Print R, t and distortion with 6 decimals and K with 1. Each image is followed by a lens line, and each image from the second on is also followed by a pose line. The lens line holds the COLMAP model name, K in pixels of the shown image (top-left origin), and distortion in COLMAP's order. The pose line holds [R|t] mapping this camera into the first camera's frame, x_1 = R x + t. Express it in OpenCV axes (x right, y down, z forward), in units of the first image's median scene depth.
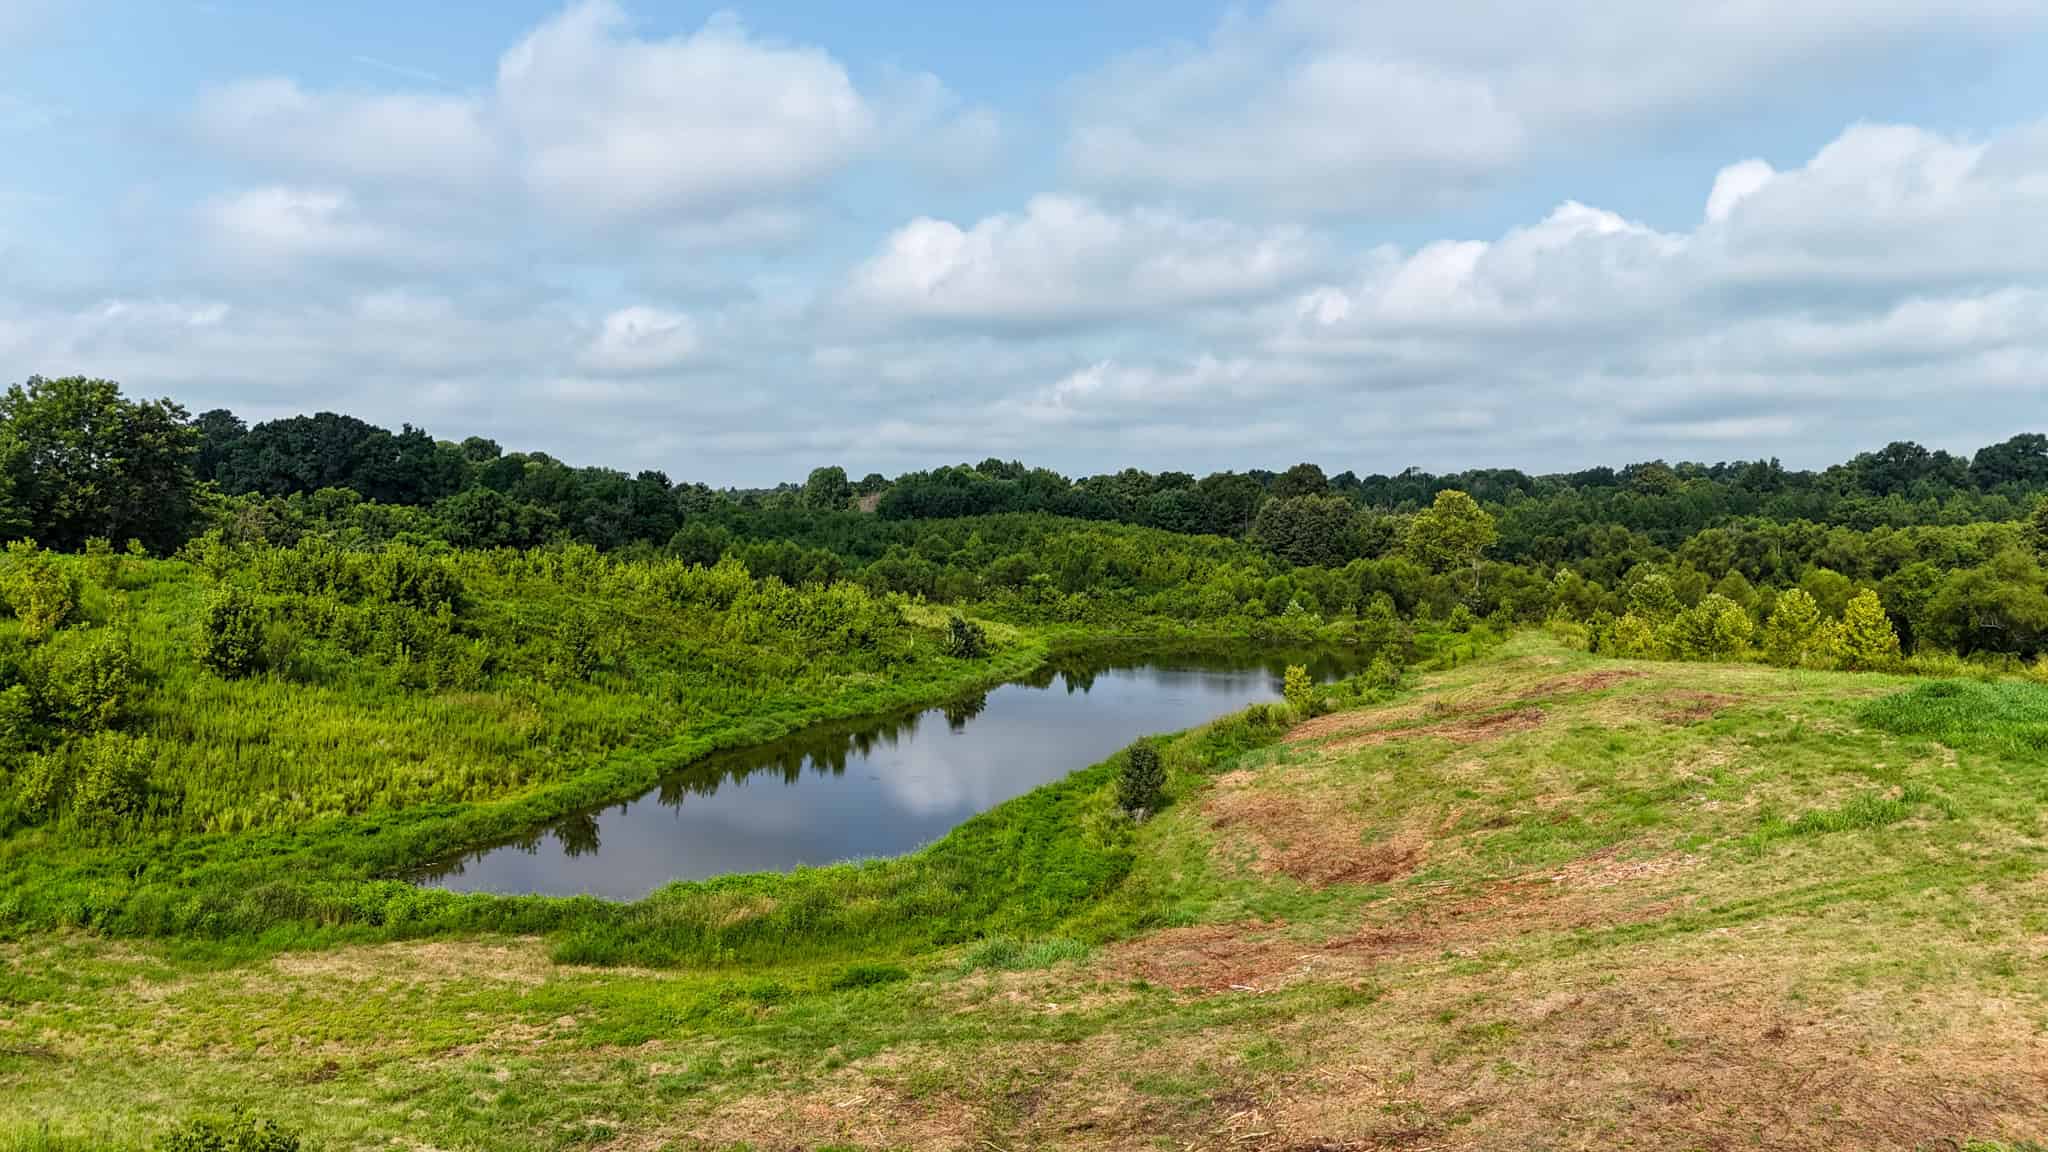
lens RADIAL K [[1508.8, 0, 1046.0], [0, 1508.8, 602.9], [0, 0, 1]] dist [0.067291, -0.057335]
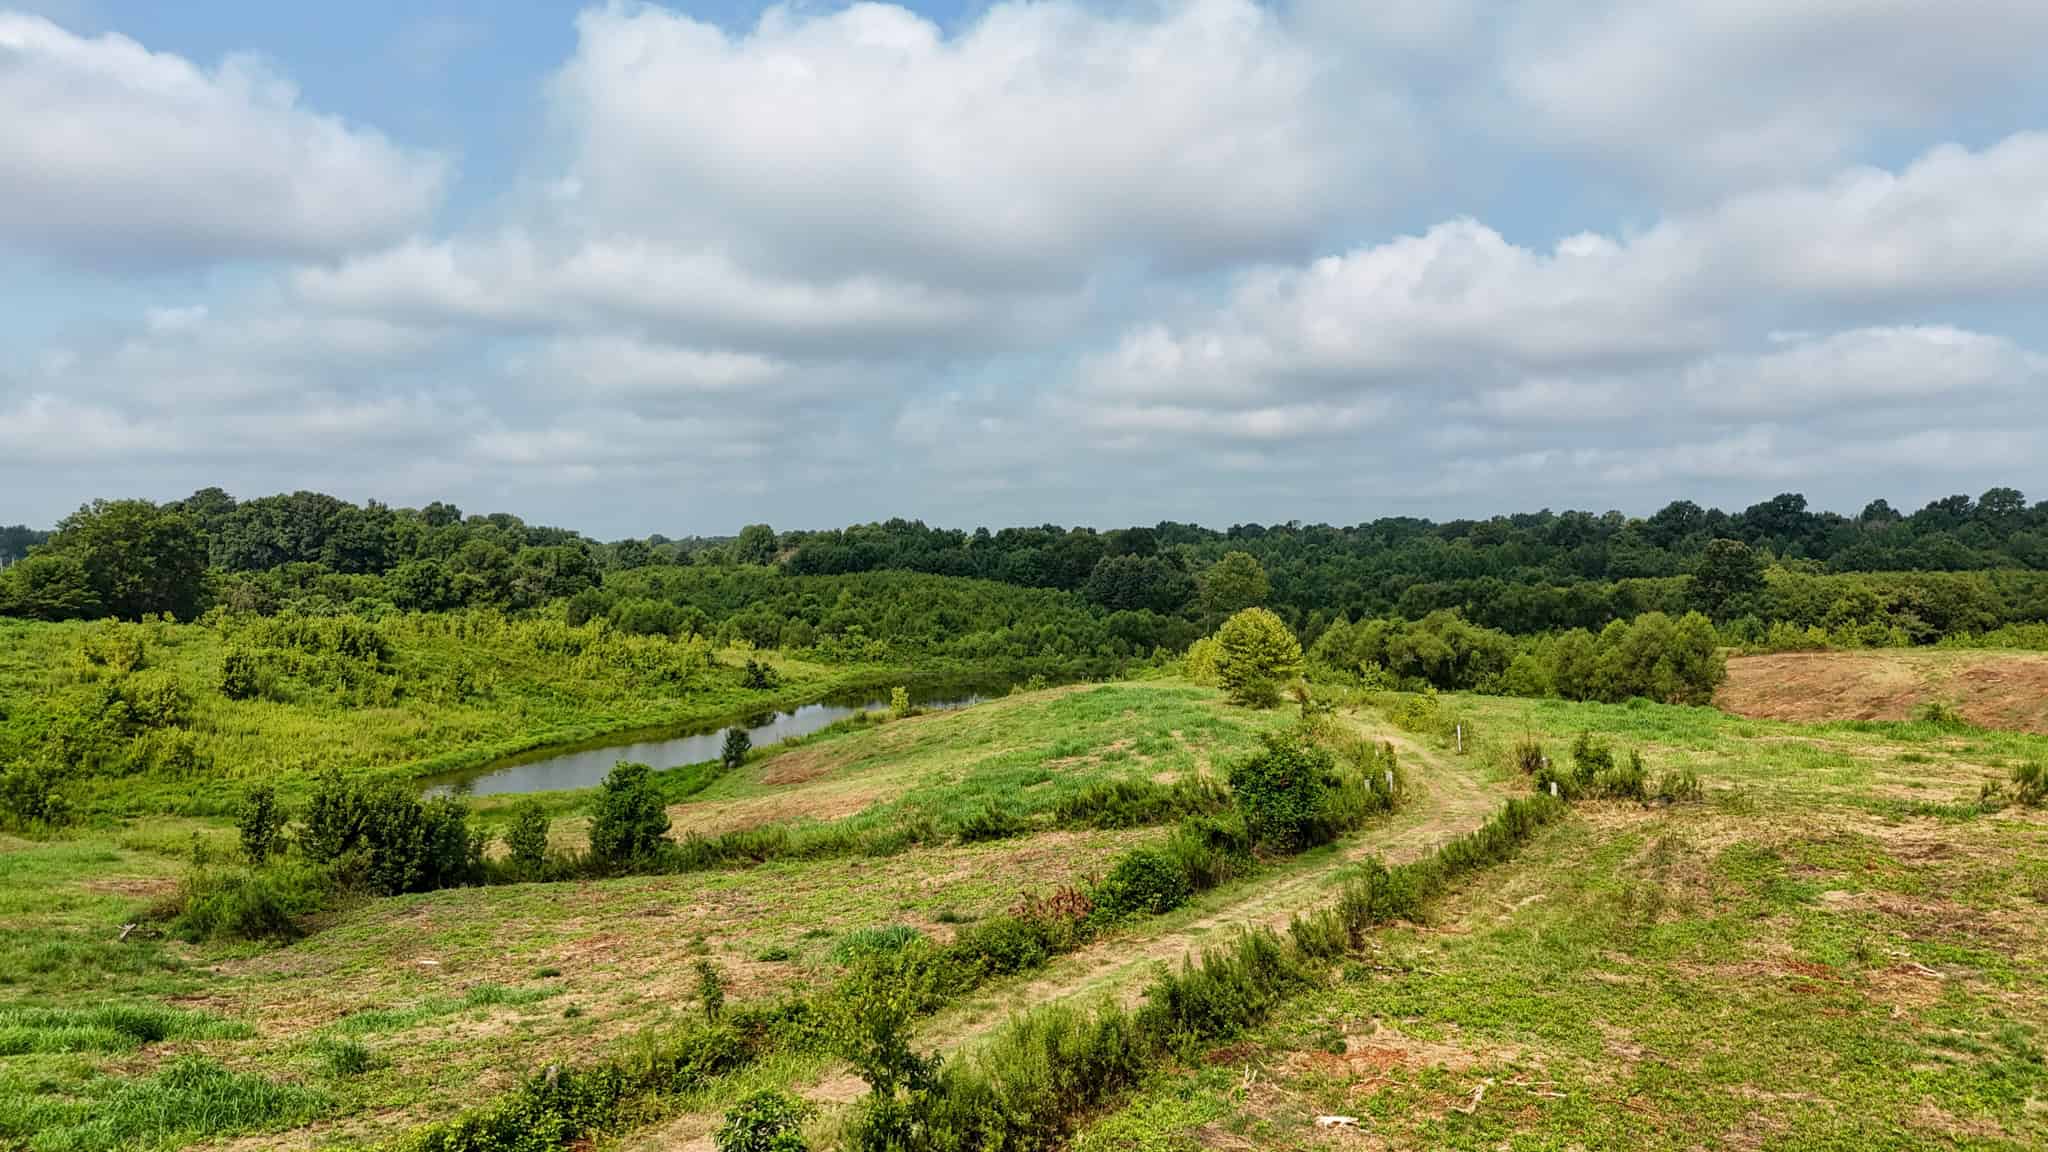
lens RADIAL K [[1508.8, 0, 1025.1], [0, 1508.8, 571.1], [0, 0, 1]] dist [0.067291, -0.057335]
pose [[0.999974, -0.007185, 0.000342, 0.209047], [0.007193, 0.998779, -0.048884, -0.001807], [0.000009, 0.048886, 0.998804, -0.428580]]
